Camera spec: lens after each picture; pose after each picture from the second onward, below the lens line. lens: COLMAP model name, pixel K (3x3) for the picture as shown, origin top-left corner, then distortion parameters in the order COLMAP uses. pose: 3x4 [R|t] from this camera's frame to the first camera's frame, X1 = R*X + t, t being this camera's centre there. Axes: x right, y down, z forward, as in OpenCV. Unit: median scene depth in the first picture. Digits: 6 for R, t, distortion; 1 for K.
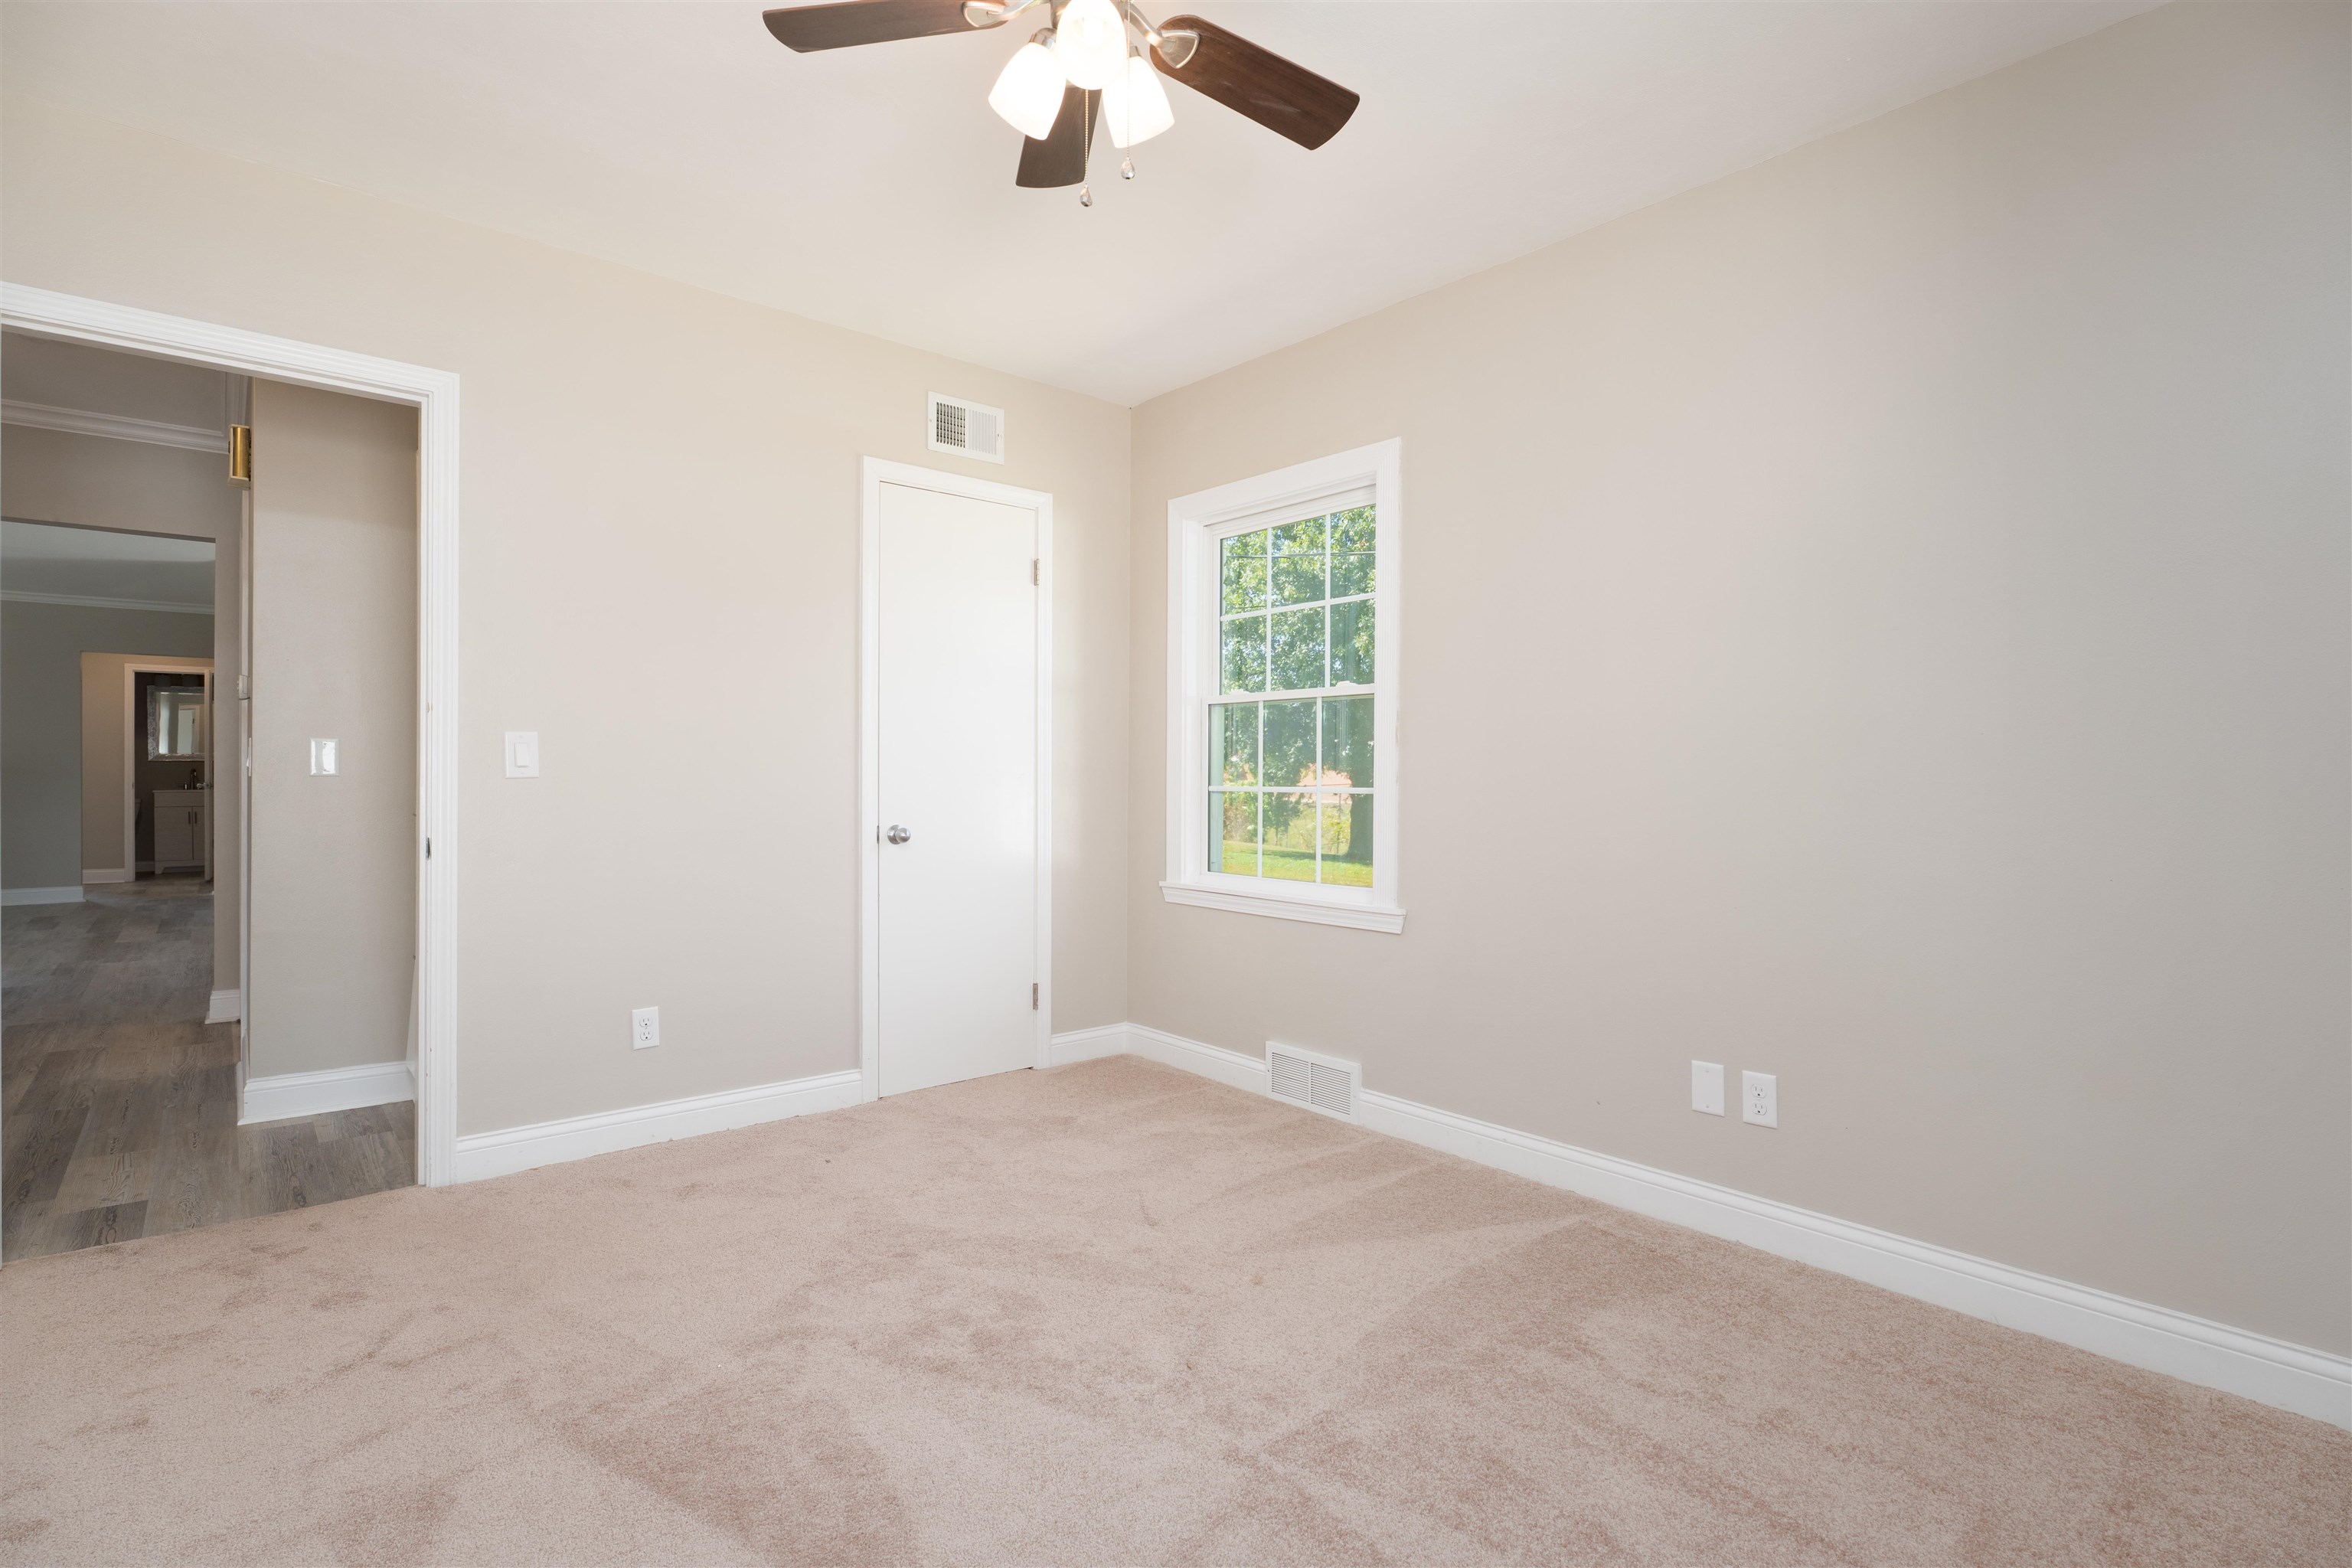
lens RADIAL K [[1156.7, 0, 1176.0], [0, 1156.7, 784.0], [0, 0, 1]] dist [0.030063, -0.000043]
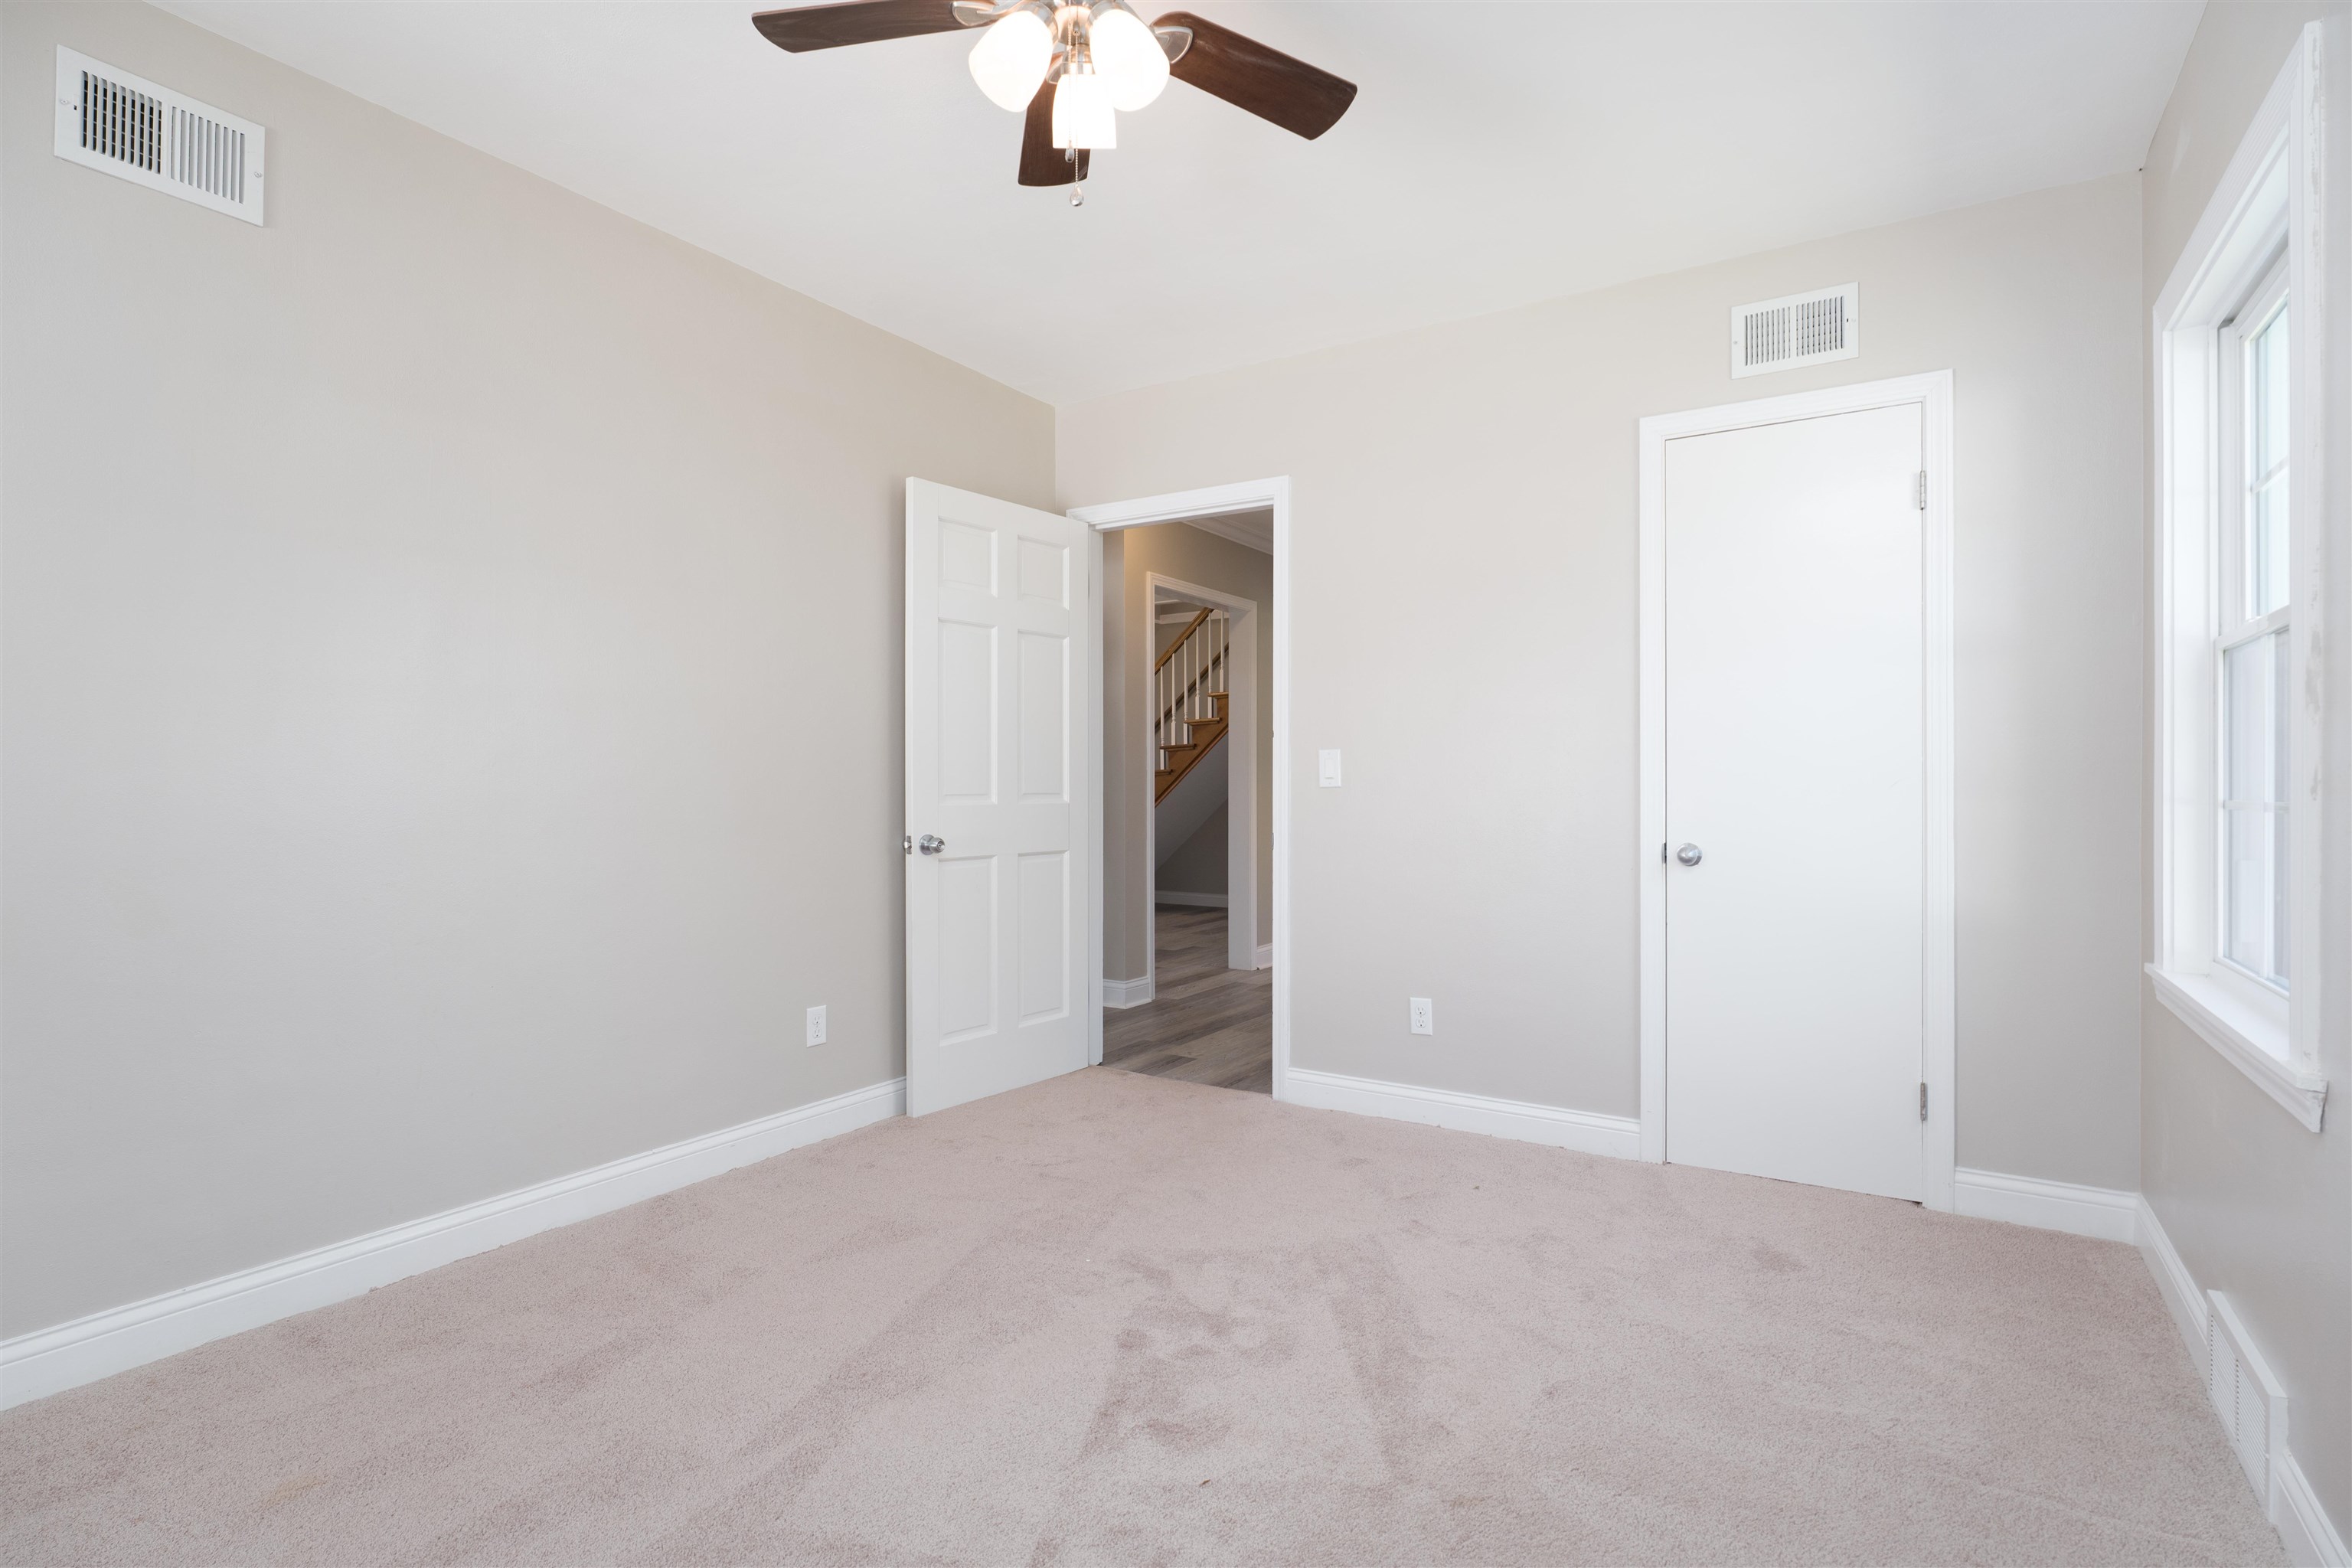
lens RADIAL K [[1139.6, 0, 1154.6], [0, 1139.6, 786.7], [0, 0, 1]] dist [-0.000934, -0.000151]
pose [[0.289572, -0.003066, -0.957151, 0.470200], [-0.002856, 0.999988, -0.004068, -0.001100], [0.957152, 0.003912, 0.289560, 0.426978]]
